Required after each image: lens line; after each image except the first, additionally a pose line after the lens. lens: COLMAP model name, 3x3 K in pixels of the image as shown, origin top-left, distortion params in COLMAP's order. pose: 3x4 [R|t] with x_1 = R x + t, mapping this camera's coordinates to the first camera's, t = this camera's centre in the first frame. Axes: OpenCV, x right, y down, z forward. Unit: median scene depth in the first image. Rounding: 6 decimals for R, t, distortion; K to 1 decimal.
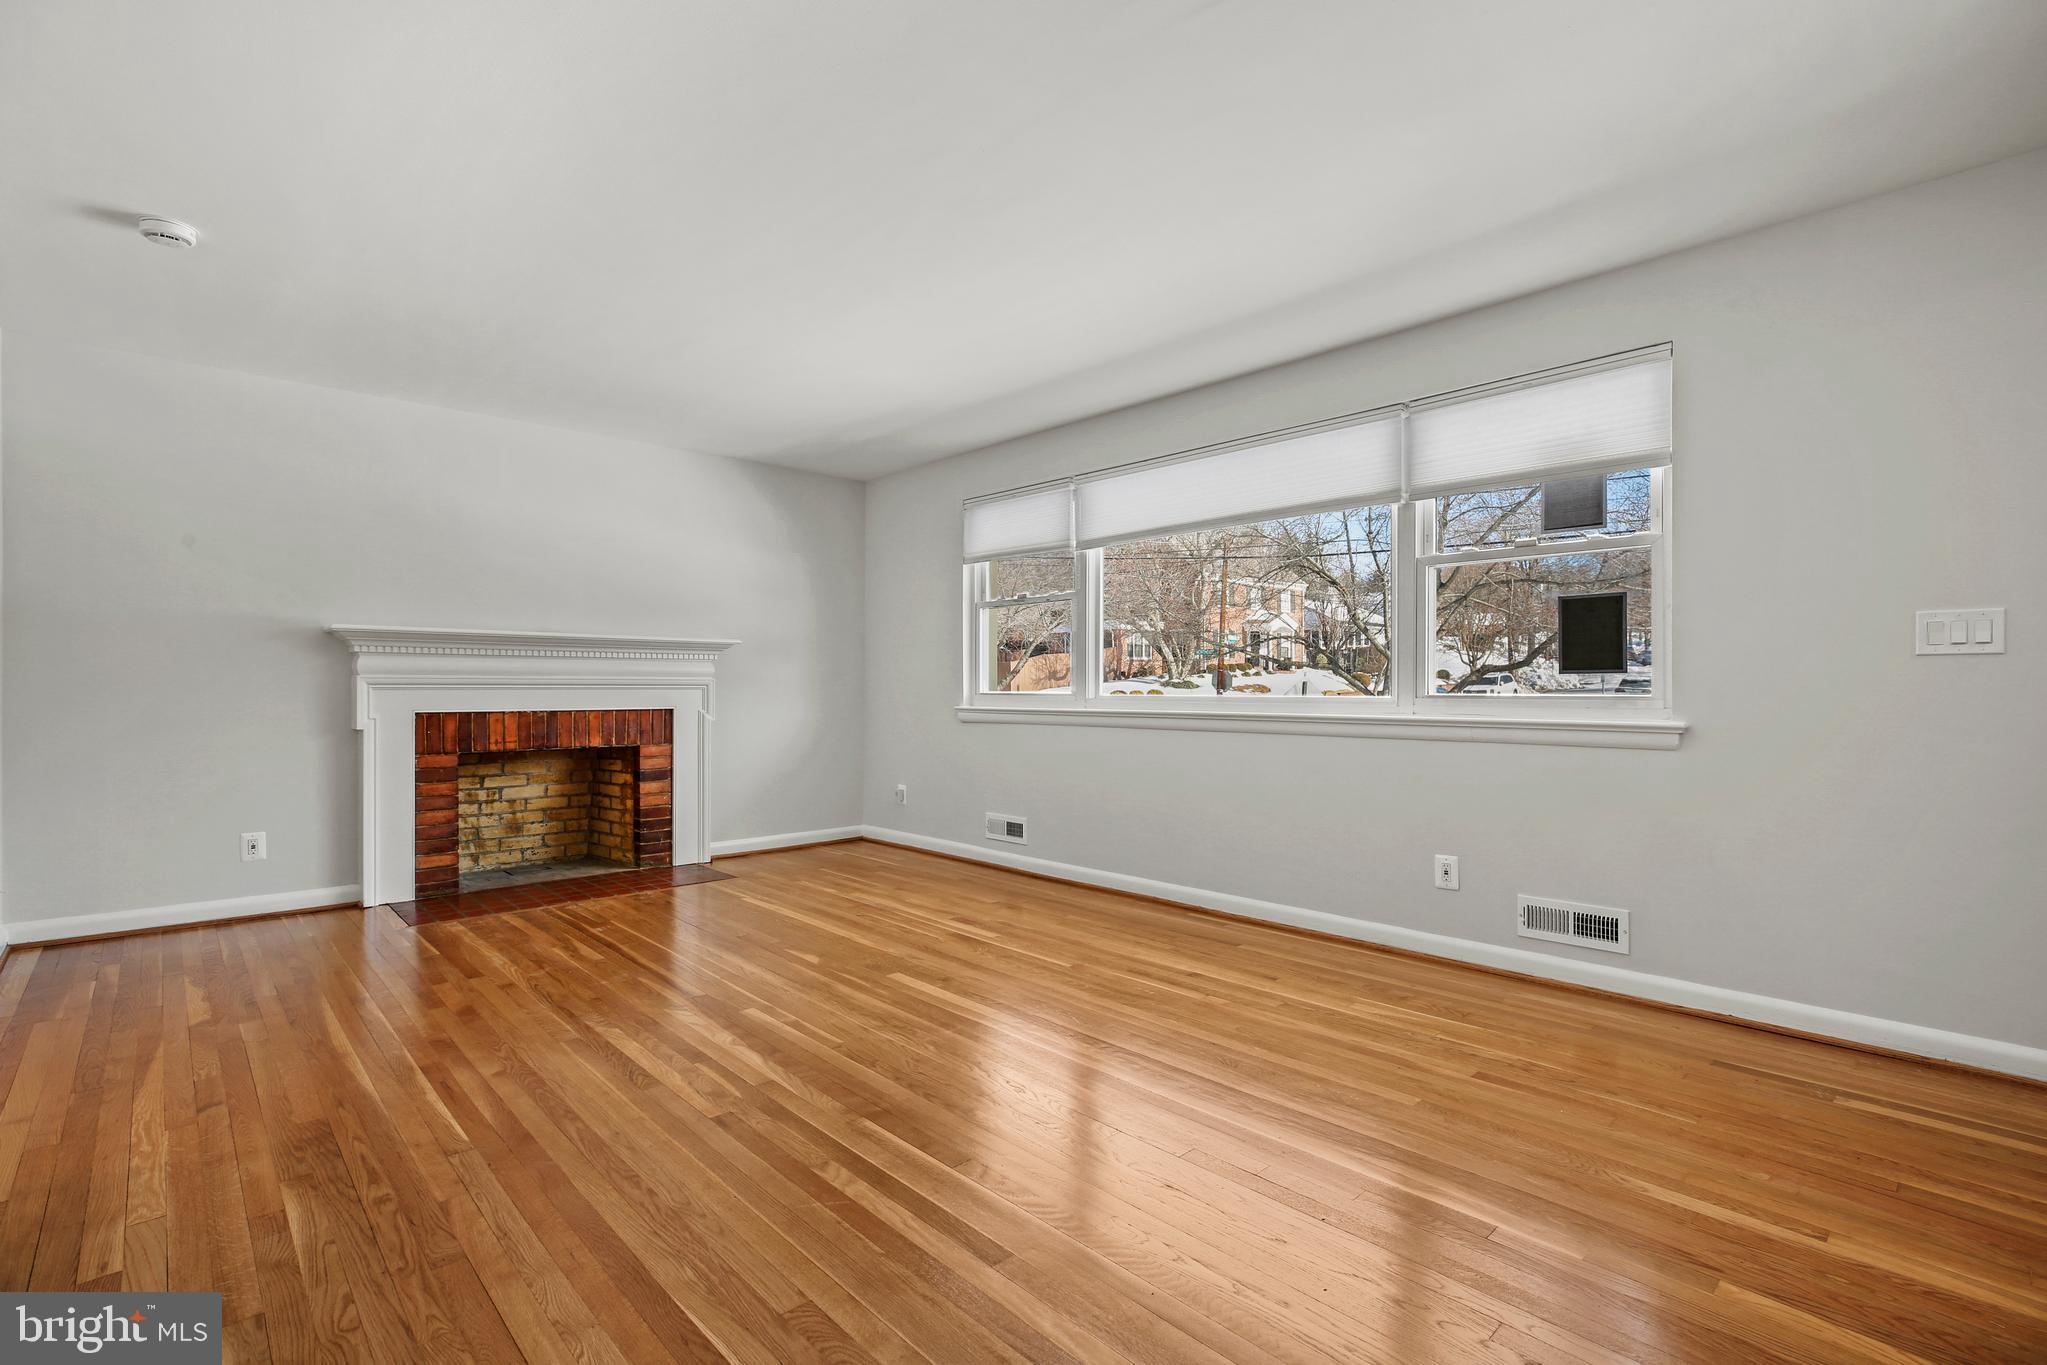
lens RADIAL K [[932.8, 0, 1020.7], [0, 932.8, 693.8], [0, 0, 1]] dist [-0.026910, 0.013858]
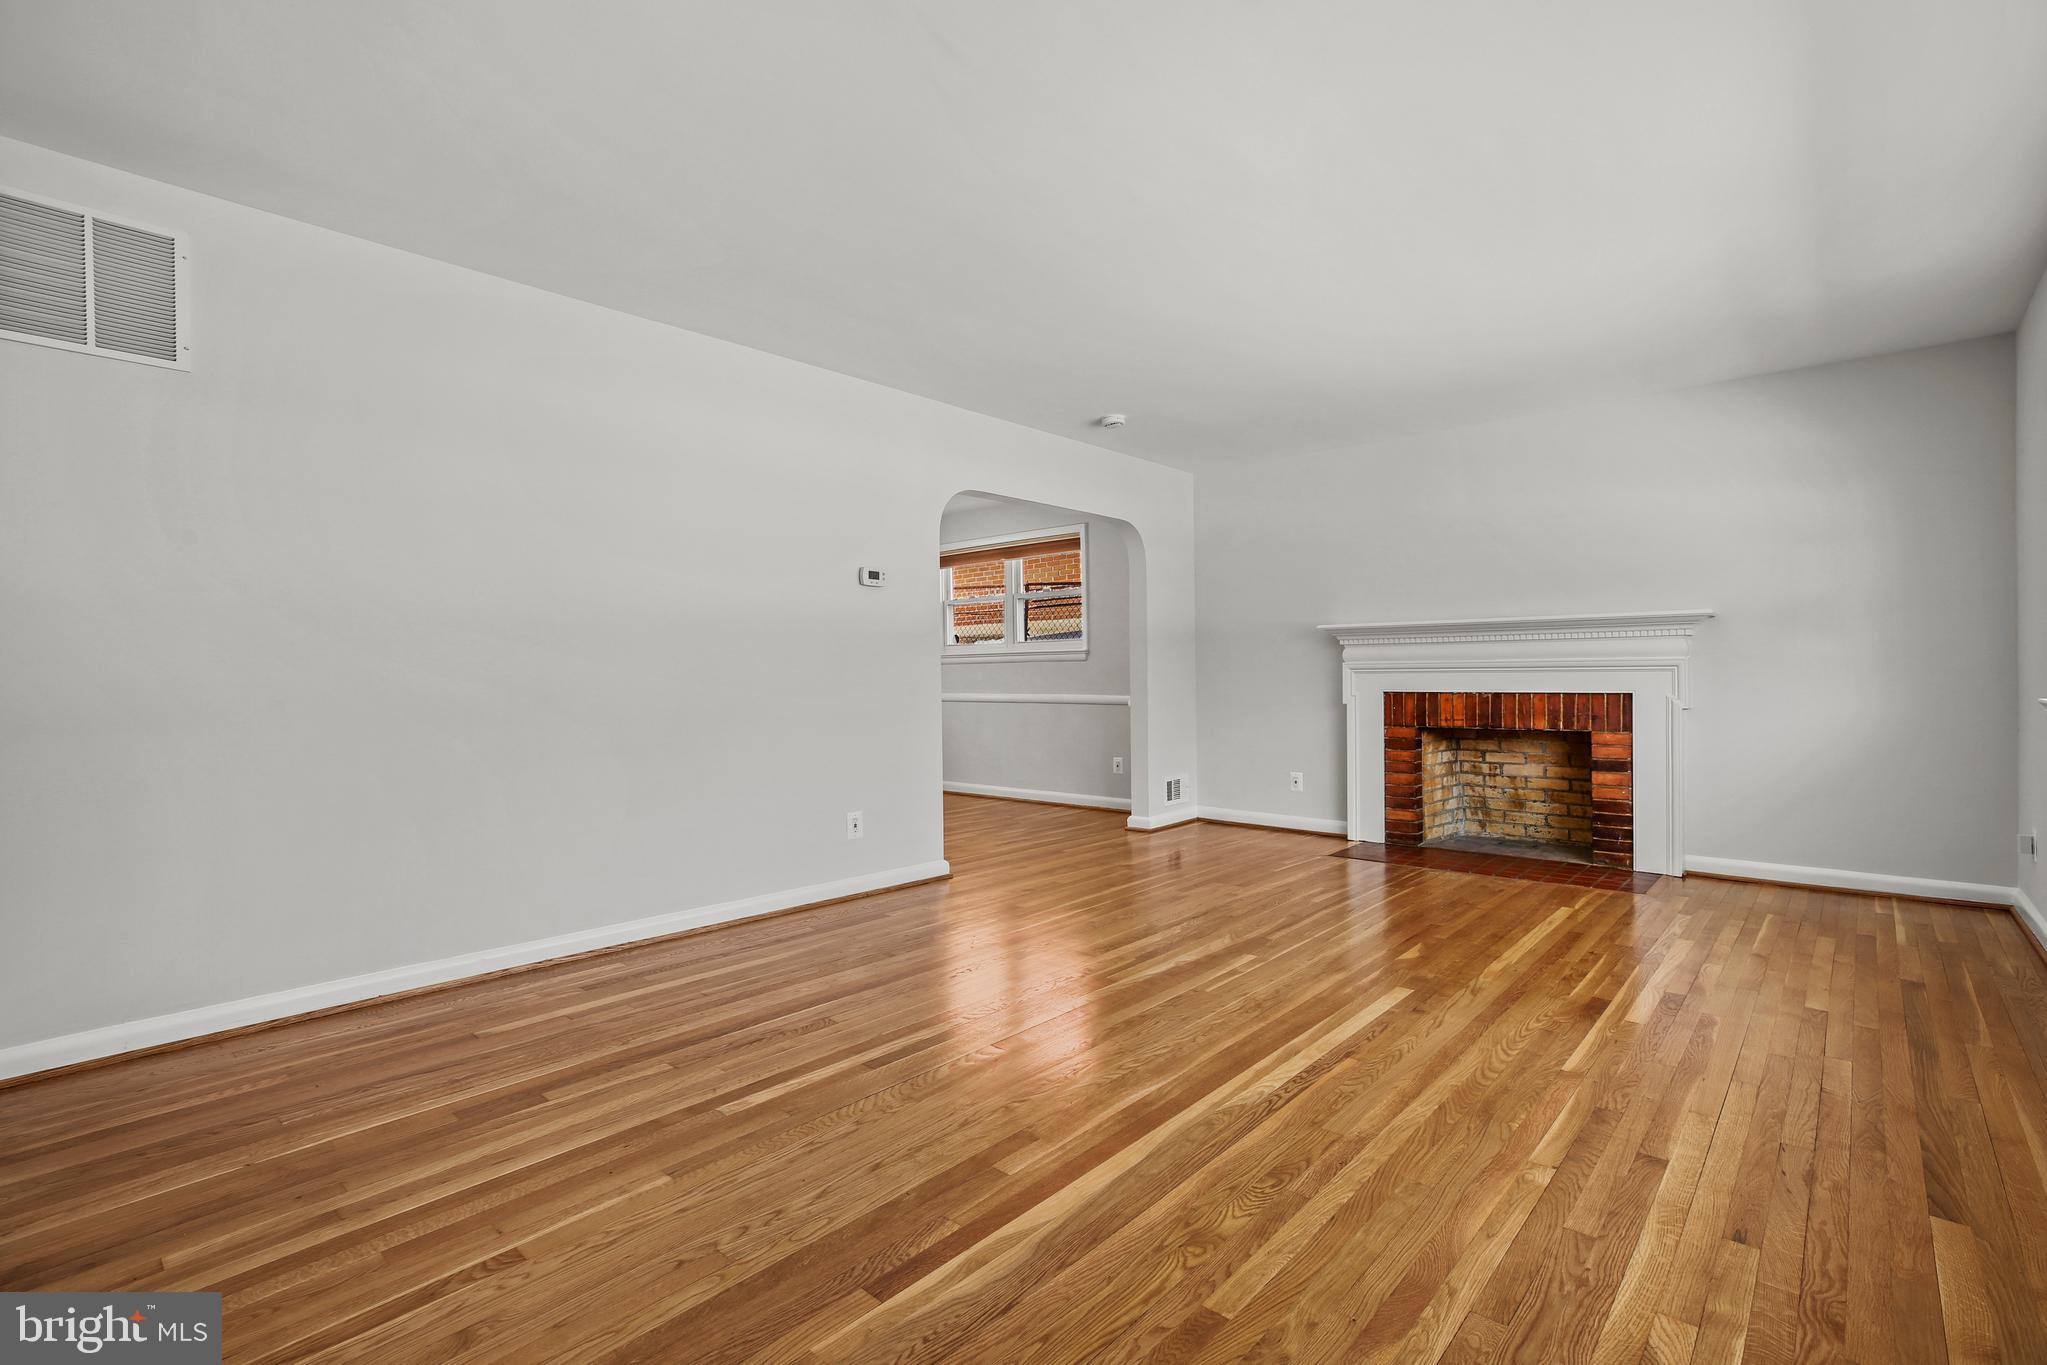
lens RADIAL K [[932.8, 0, 1021.1], [0, 932.8, 671.4], [0, 0, 1]] dist [-0.026910, 0.013858]
pose [[0.082859, -0.004824, -0.996550, 0.473082], [0.002884, 0.999985, -0.004600, -0.002071], [0.996557, -0.002492, 0.082872, 0.360207]]
